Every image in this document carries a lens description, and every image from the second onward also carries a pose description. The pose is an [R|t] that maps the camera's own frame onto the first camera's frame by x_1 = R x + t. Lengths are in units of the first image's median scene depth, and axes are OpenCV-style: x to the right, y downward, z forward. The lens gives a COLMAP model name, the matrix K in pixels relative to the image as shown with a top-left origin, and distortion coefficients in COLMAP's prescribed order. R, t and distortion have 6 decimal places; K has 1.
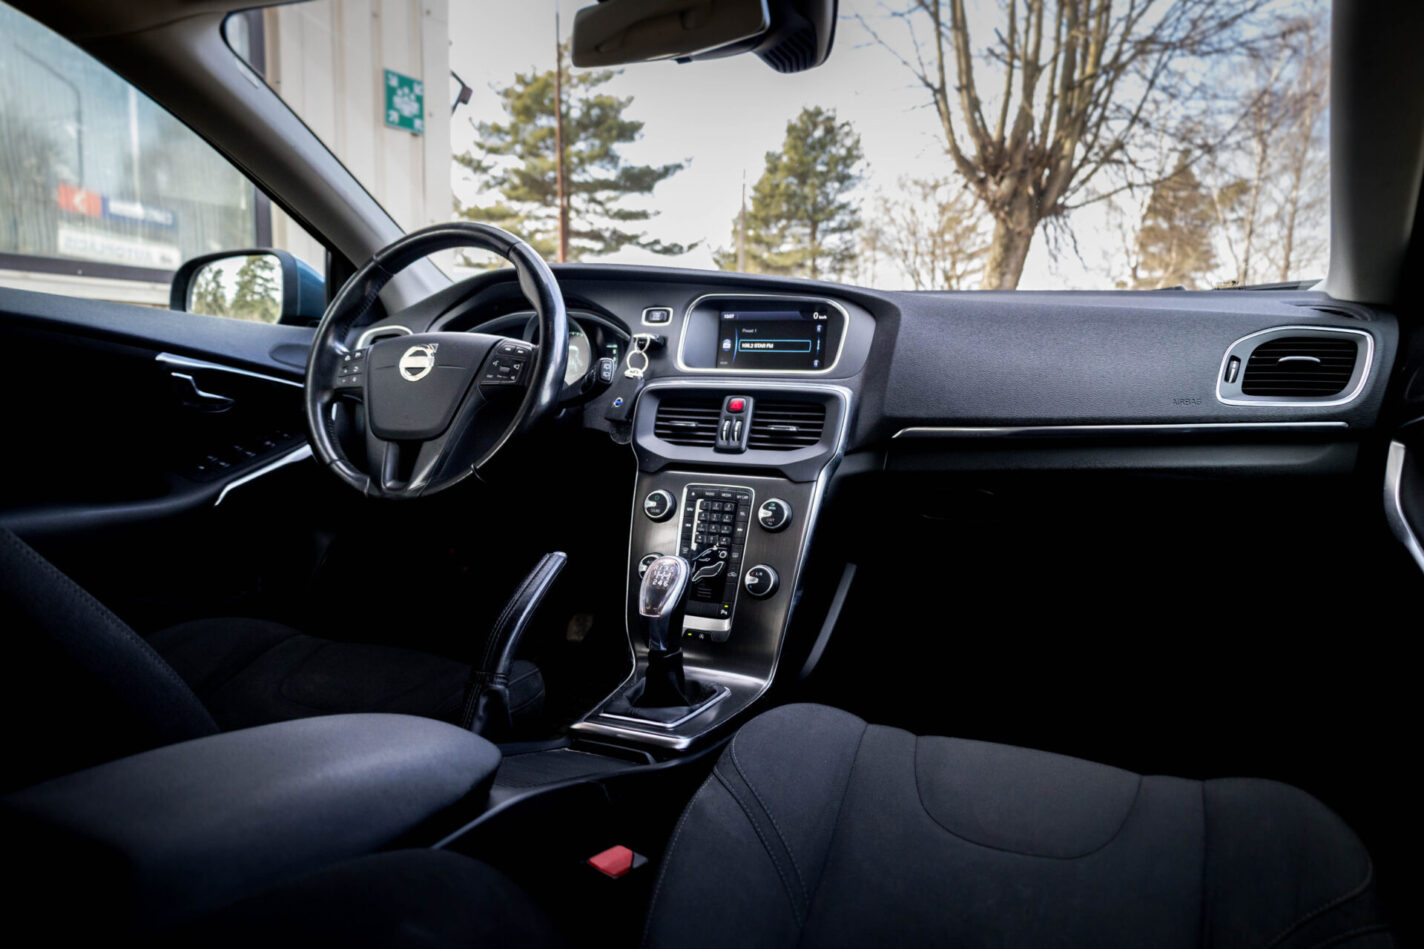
lens RADIAL K [[890.7, 0, 712.0], [0, 890.7, 474.5], [0, 0, 1]] dist [0.033997, -0.002366]
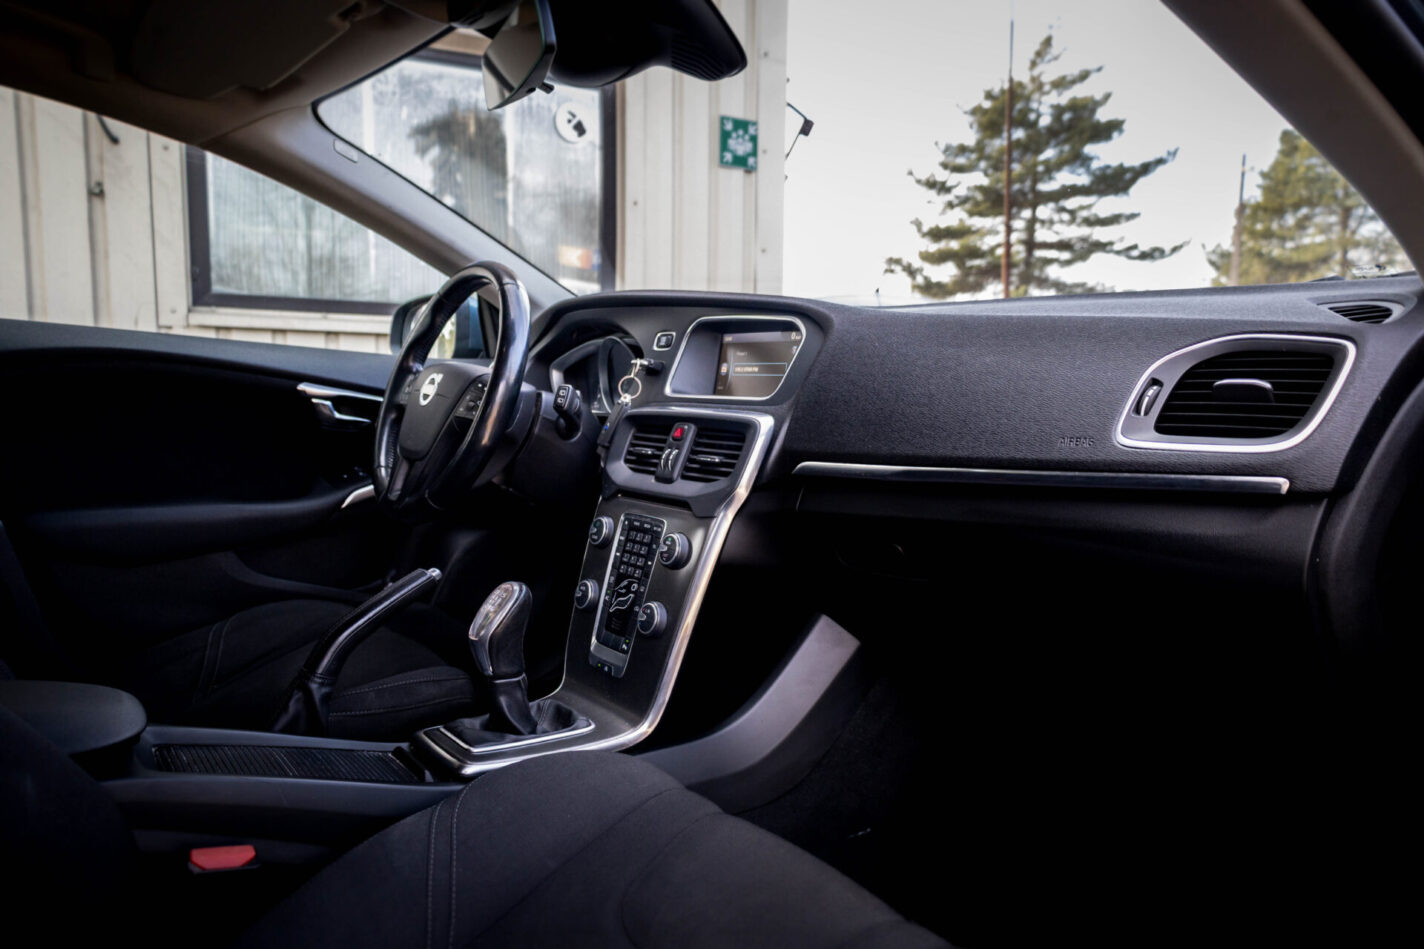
lens RADIAL K [[890.7, 0, 712.0], [0, 890.7, 474.5], [0, 0, 1]] dist [0.033997, -0.002366]
pose [[0.887193, 0.040173, -0.459646, 0.500960], [-0.049805, 0.998720, -0.008845, -0.026251], [0.458702, 0.030740, 0.888058, 0.170793]]
